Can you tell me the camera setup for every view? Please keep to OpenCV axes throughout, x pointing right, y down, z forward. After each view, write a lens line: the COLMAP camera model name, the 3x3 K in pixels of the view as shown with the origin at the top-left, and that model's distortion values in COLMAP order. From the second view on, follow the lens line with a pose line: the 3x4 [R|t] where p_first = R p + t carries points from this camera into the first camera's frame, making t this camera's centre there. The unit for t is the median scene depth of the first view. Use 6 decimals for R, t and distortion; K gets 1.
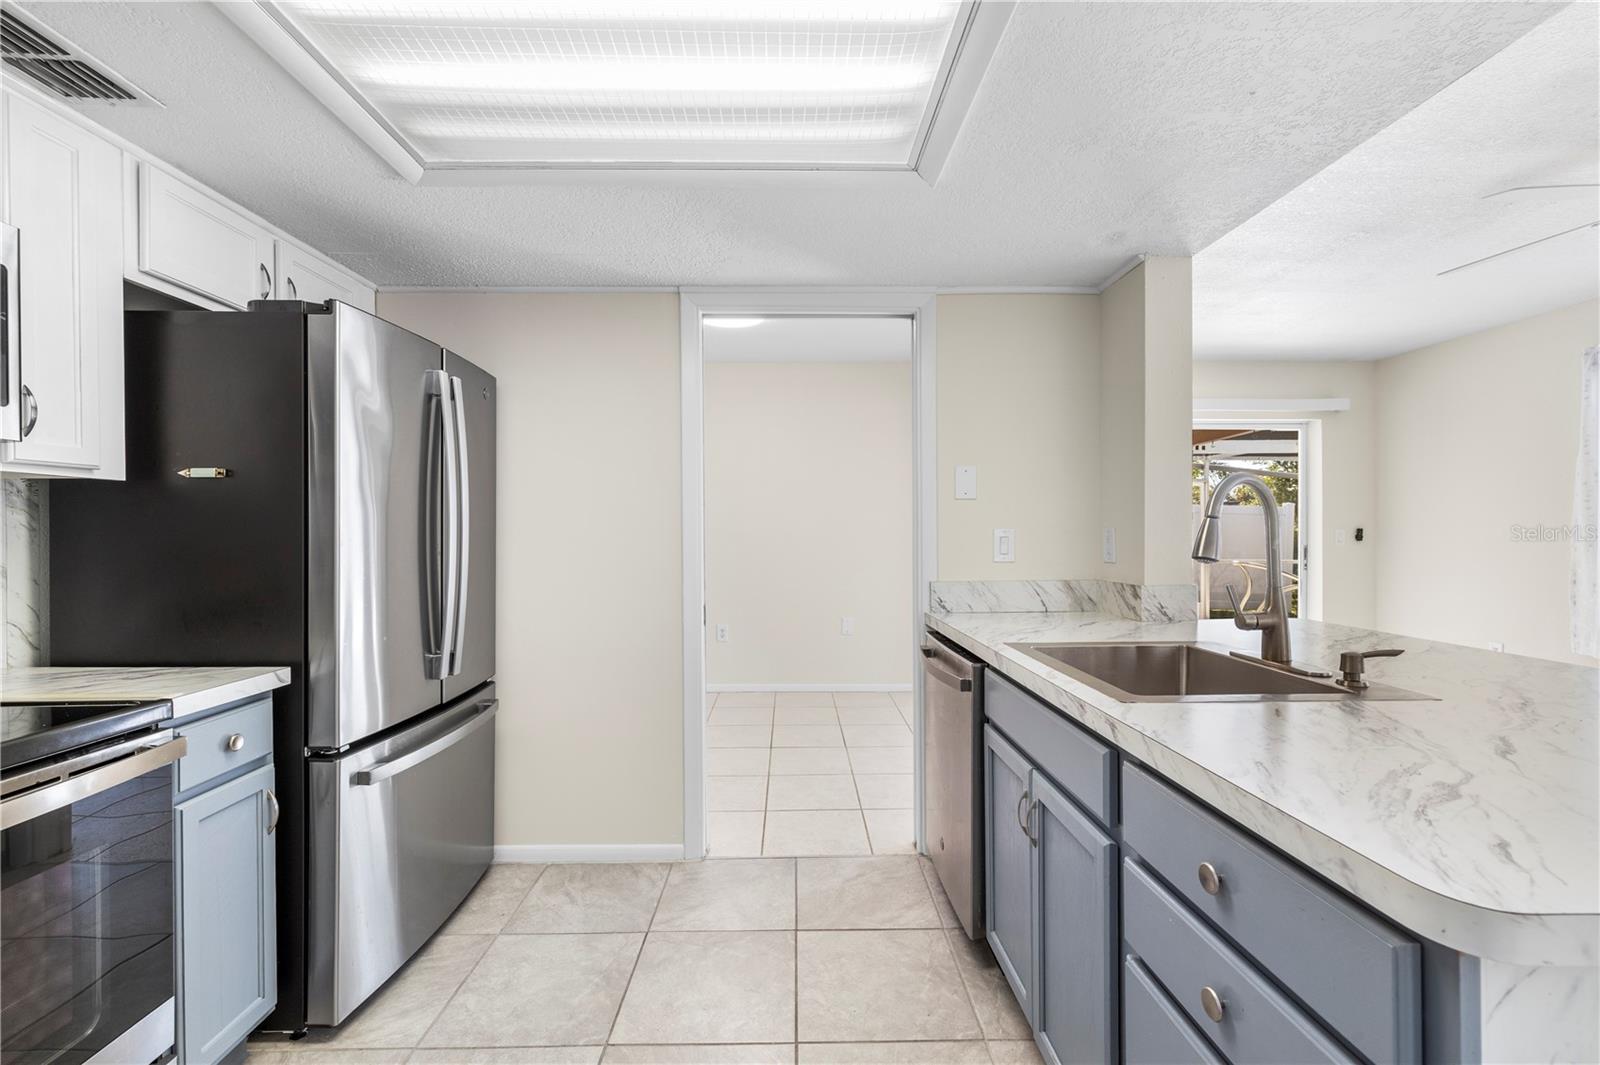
lens RADIAL K [[679.4, 0, 800.0], [0, 679.4, 532.5], [0, 0, 1]] dist [0.002090, 0.000235]
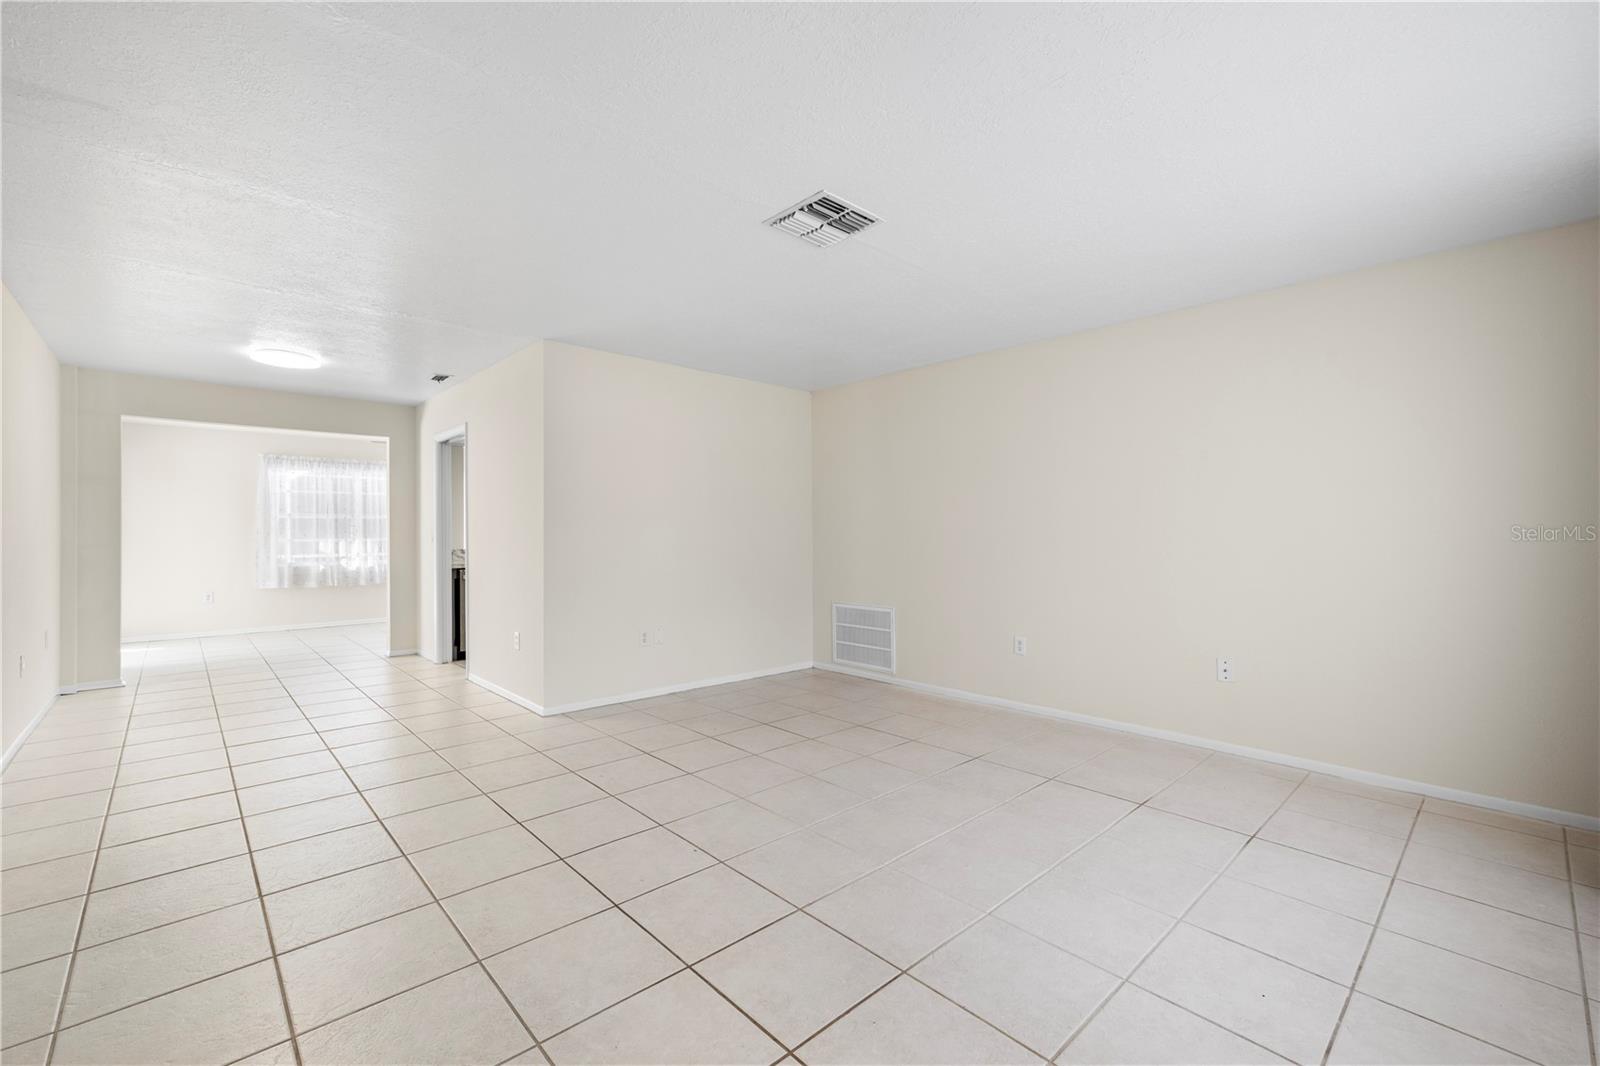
lens RADIAL K [[672.0, 0, 799.1], [0, 672.0, 531.4], [0, 0, 1]] dist [0.001493, -0.000033]
pose [[-0.668664, -0.000254, 0.743565, -3.326212], [0.002418, 0.999994, 0.002516, -0.025148], [-0.743561, 0.003481, -0.668659, 2.255630]]
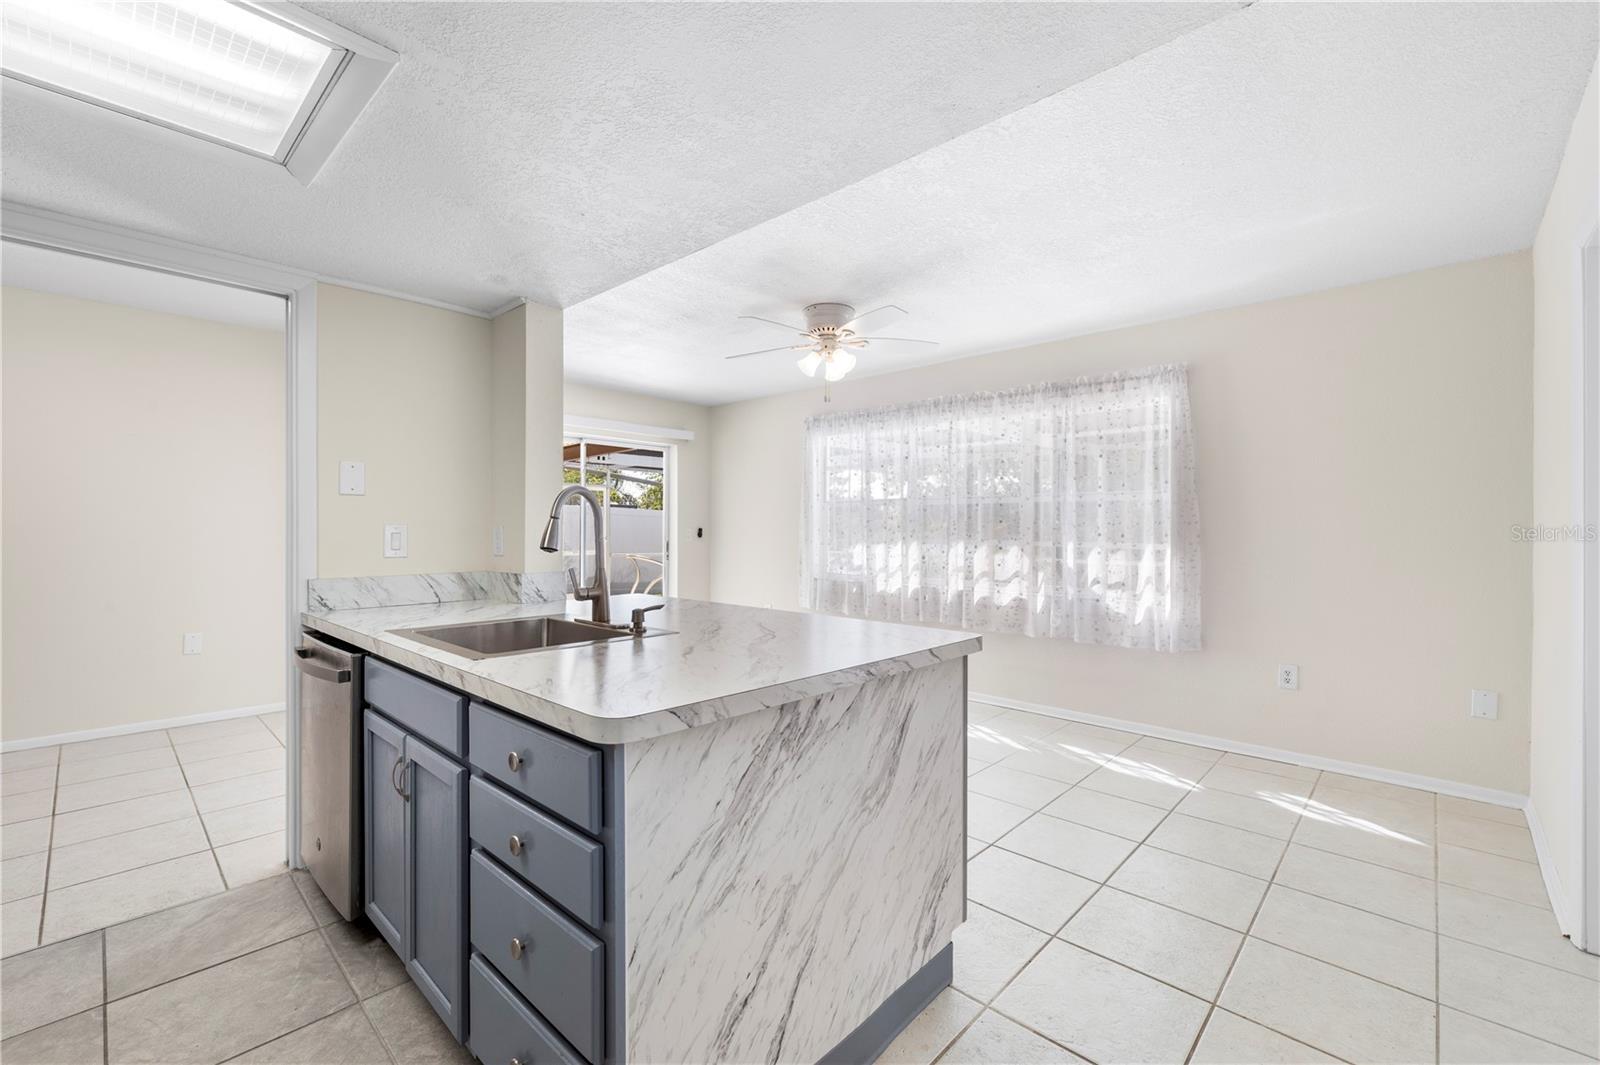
lens RADIAL K [[672.0, 0, 799.1], [0, 672.0, 530.9], [0, 0, 1]] dist [0.001493, -0.000033]
pose [[0.696609, 0.004801, 0.717435, -0.008405], [-0.005276, 0.999985, -0.001569, 0.002112], [-0.717432, -0.002692, 0.696624, -0.202669]]
